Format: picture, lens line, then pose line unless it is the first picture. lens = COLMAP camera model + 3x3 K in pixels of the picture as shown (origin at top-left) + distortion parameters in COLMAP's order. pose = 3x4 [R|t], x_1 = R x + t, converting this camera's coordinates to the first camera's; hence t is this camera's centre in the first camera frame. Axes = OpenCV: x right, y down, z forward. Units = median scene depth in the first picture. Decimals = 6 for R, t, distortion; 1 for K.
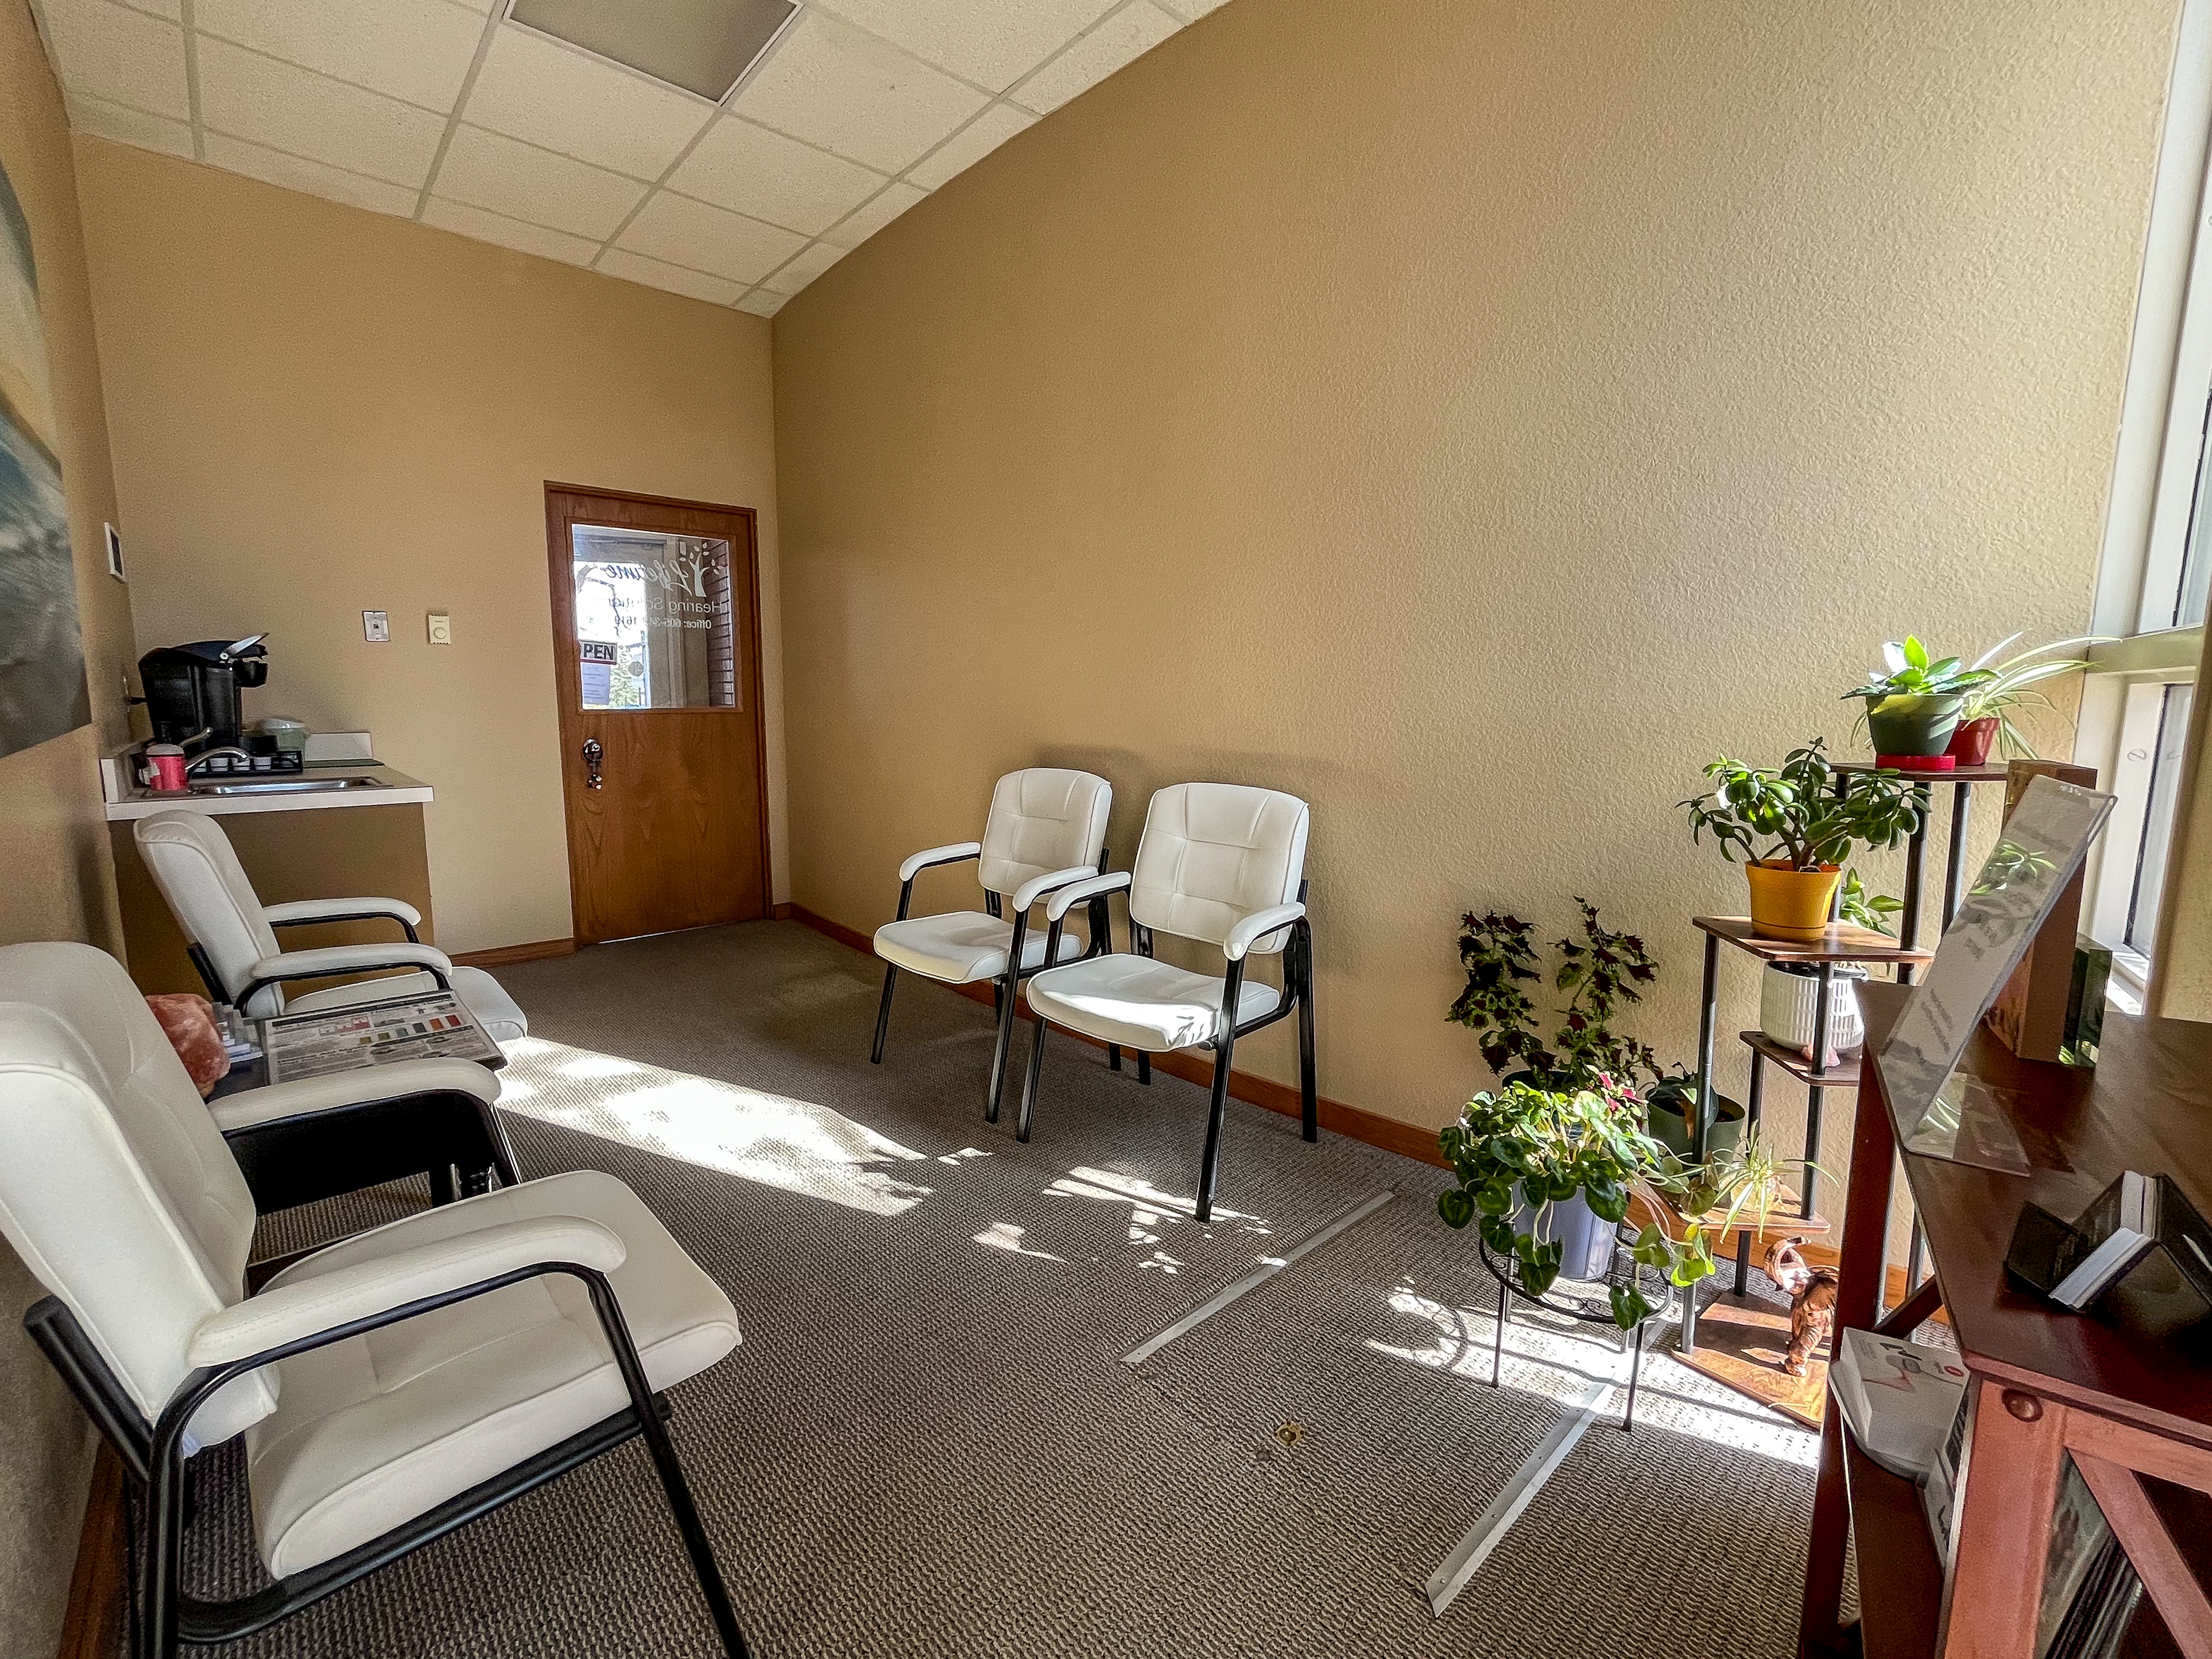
lens RADIAL K [[934.5, 0, 1096.5], [0, 934.5, 829.7], [0, 0, 1]] dist [-0.014675, 0.000110]
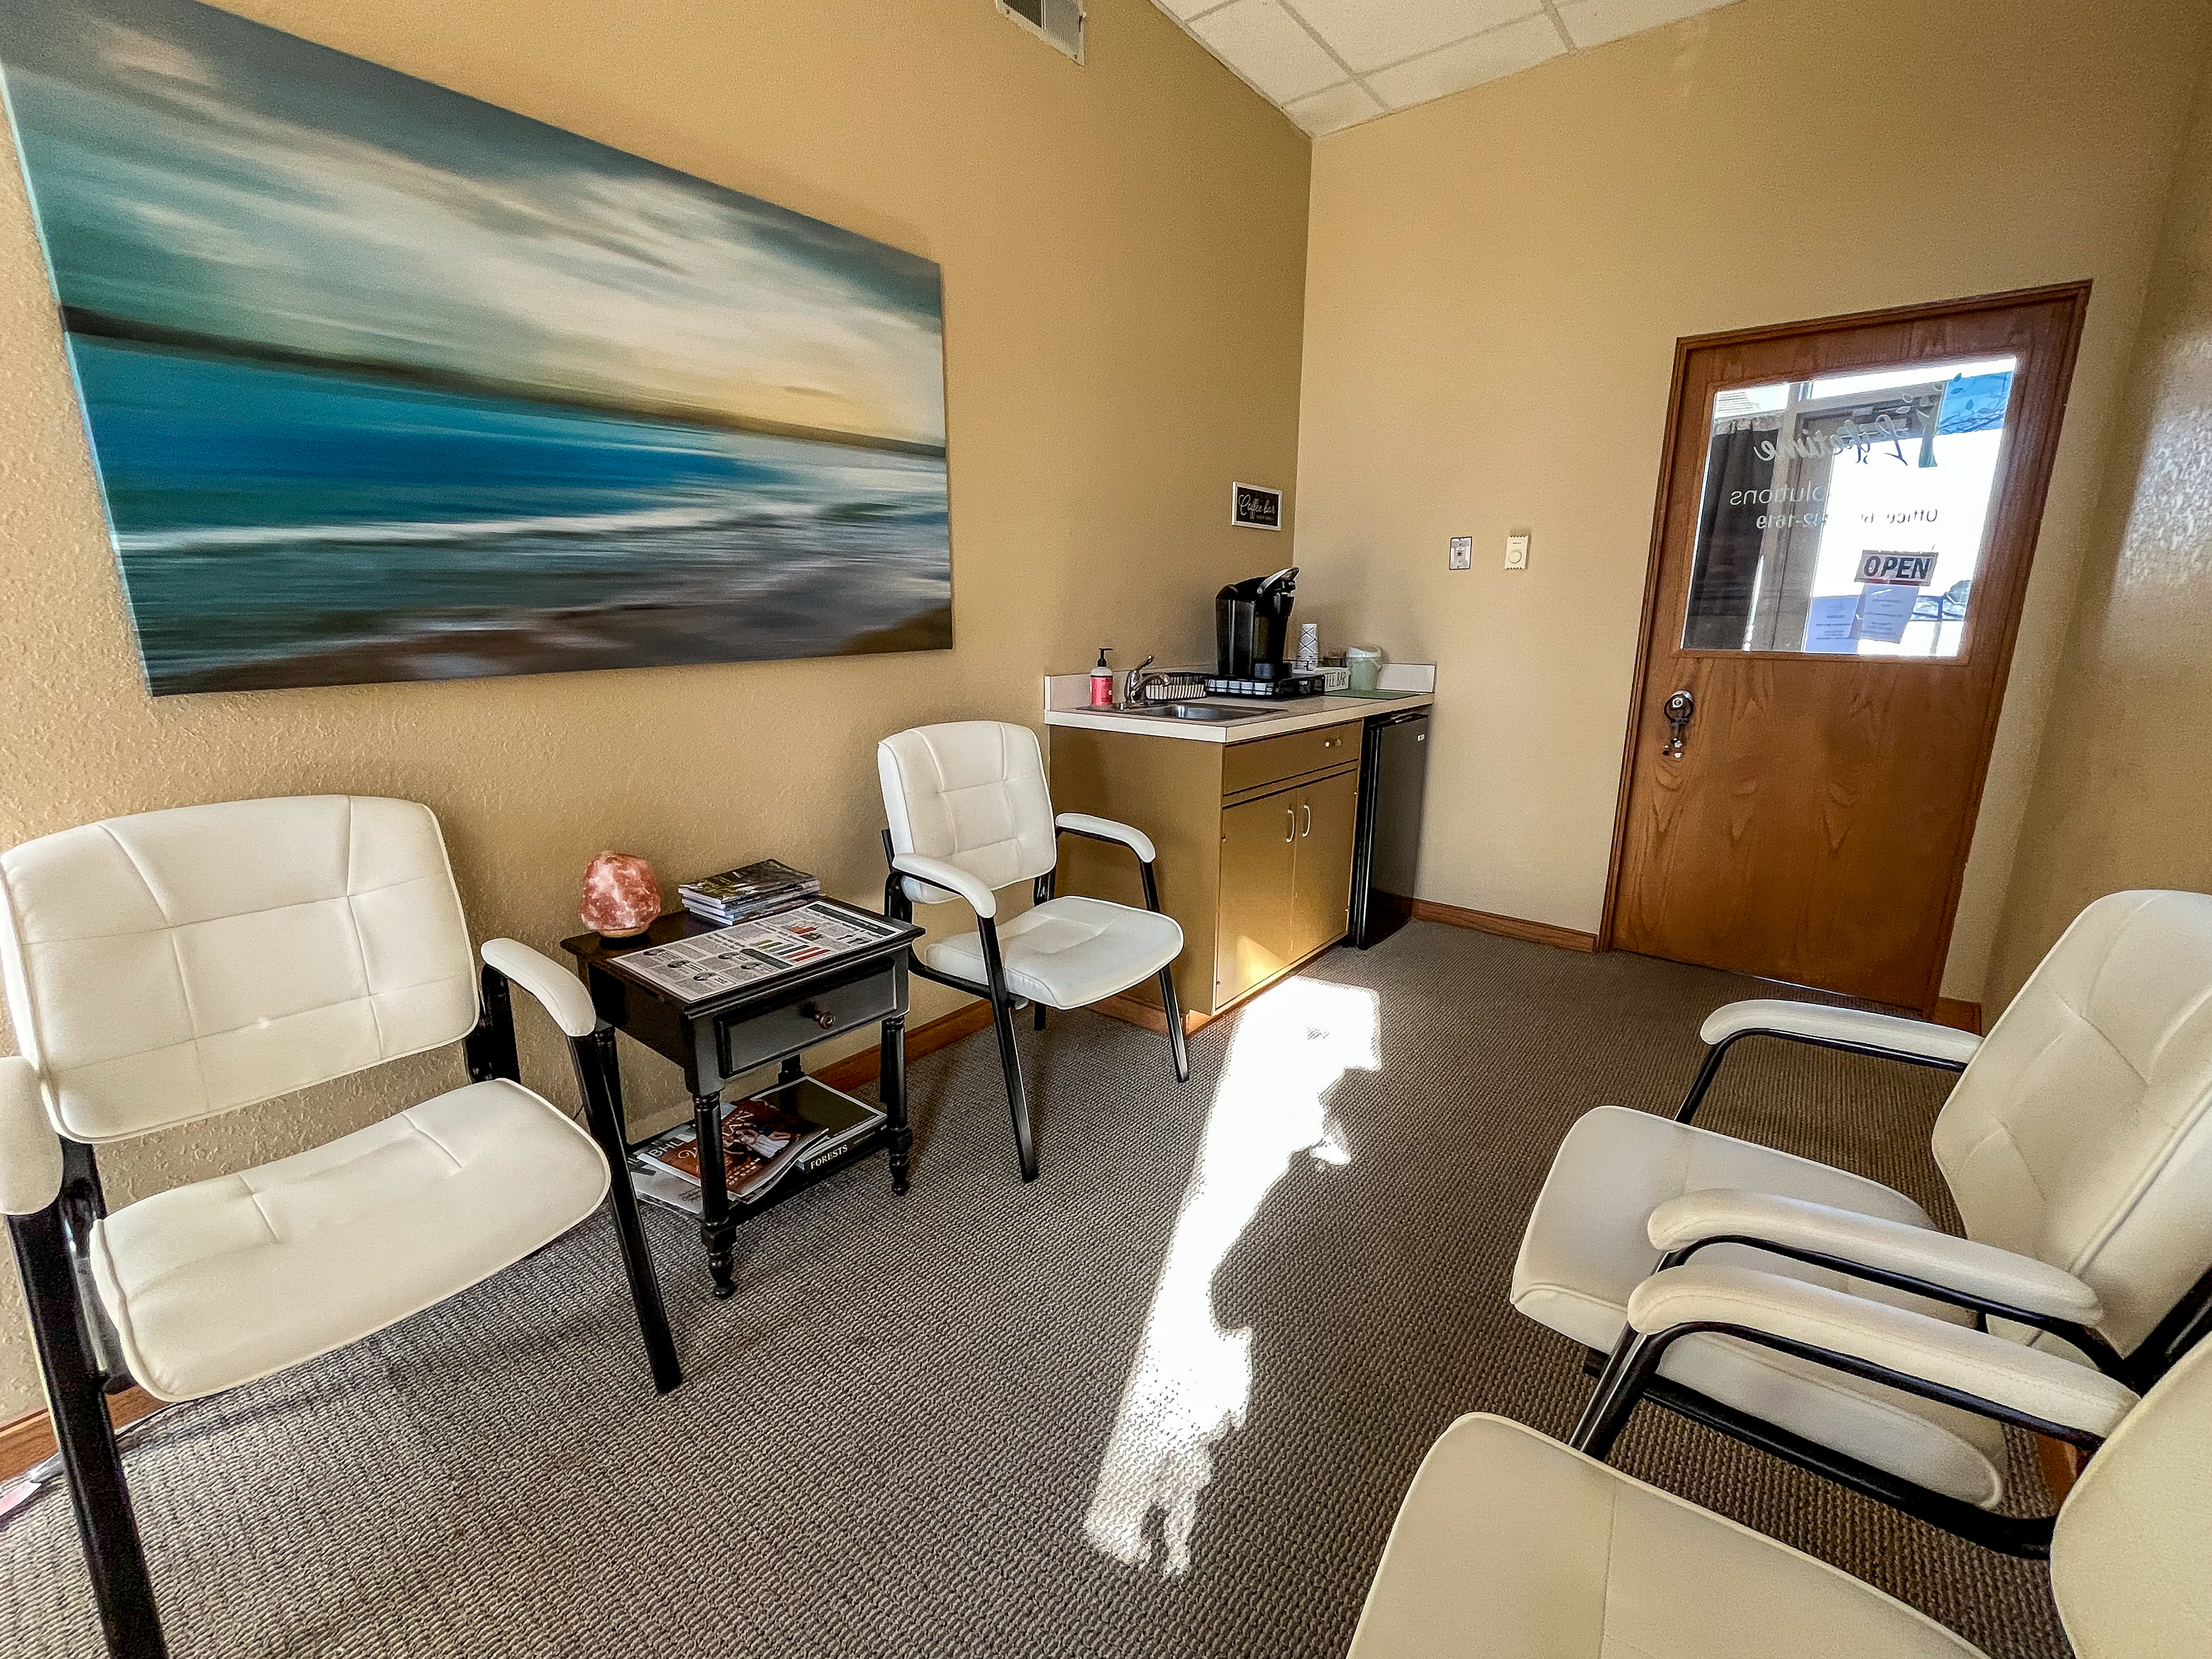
lens RADIAL K [[934.5, 0, 1096.5], [0, 934.5, 829.7], [0, 0, 1]] dist [-0.014675, 0.000110]
pose [[0.157832, 0.222319, -0.962114, 0.142736], [-0.146111, 0.968859, 0.199909, -0.080694], [0.976596, 0.109024, 0.185400, 0.483466]]
